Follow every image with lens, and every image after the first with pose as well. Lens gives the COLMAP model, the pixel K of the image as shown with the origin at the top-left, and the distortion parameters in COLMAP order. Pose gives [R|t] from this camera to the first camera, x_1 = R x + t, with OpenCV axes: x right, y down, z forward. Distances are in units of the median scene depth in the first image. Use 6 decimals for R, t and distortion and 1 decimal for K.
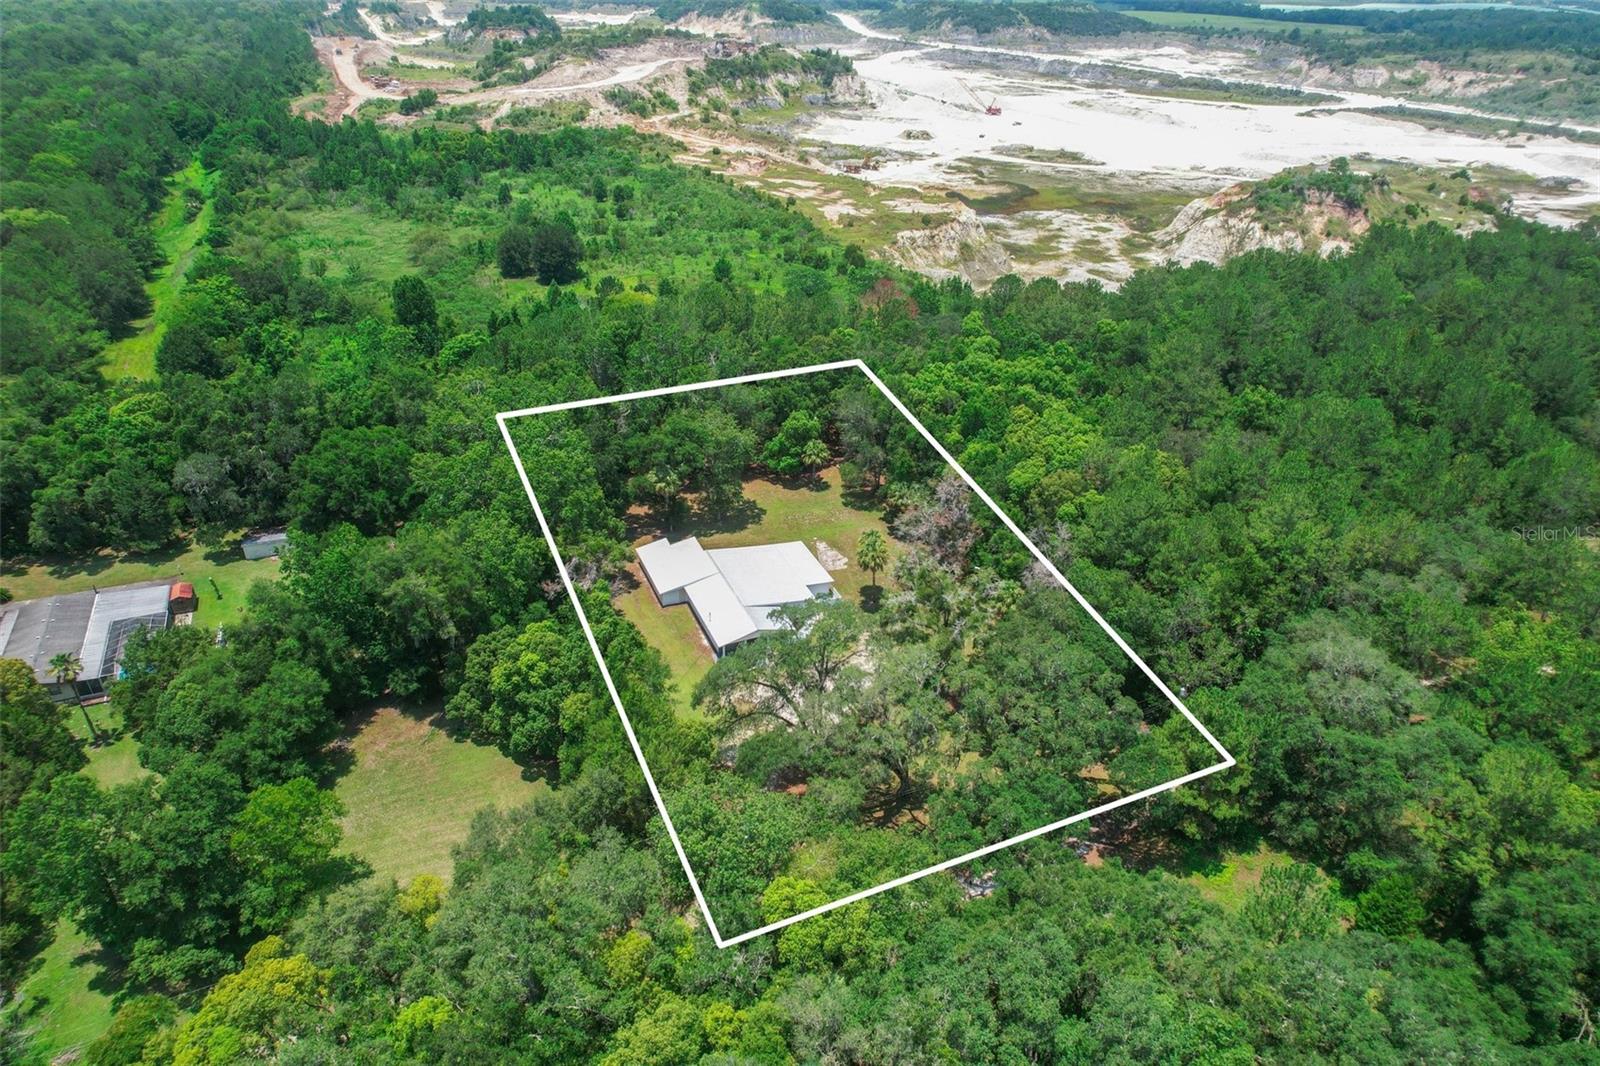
lens RADIAL K [[992.6, 0, 800.0], [0, 992.6, 533.0], [0, 0, 1]] dist [-0.063619, 0.065511]
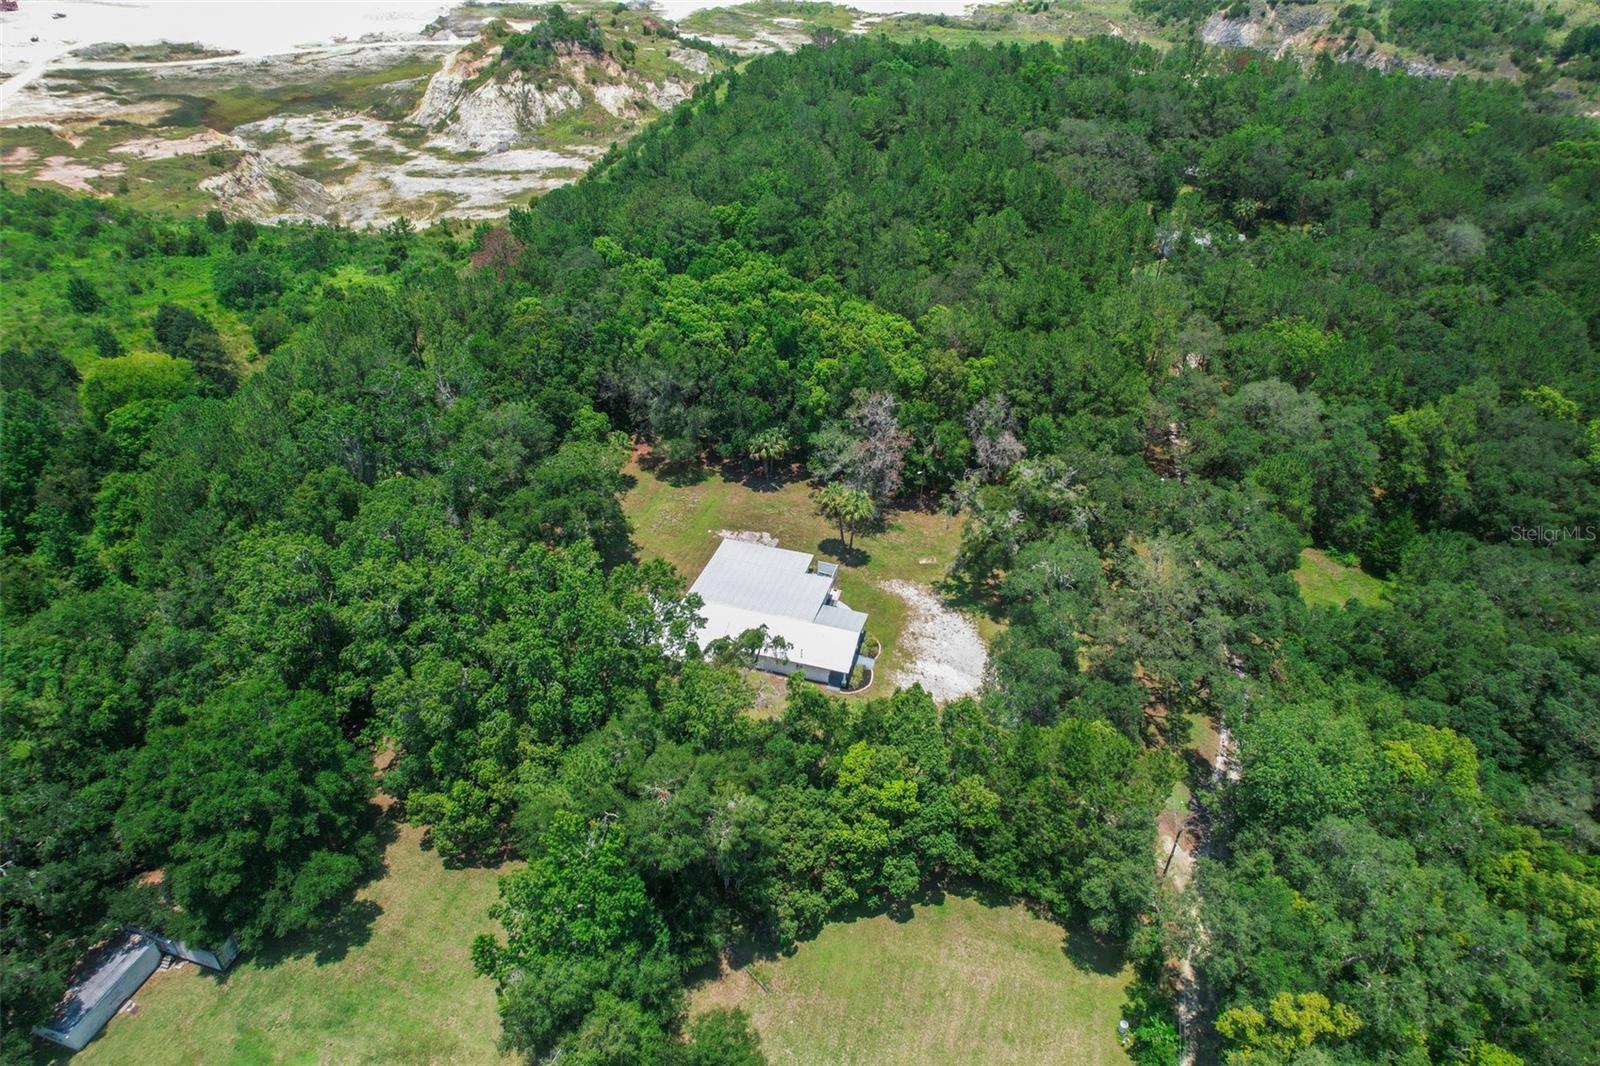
lens RADIAL K [[992.6, 0, 800.0], [0, 992.6, 533.0], [0, 0, 1]] dist [-0.063619, 0.065511]
pose [[0.640999, -0.463028, 0.612148, -0.179862], [0.386038, 0.883815, 0.264284, -0.074103], [-0.663396, 0.066907, 0.745271, 0.113504]]
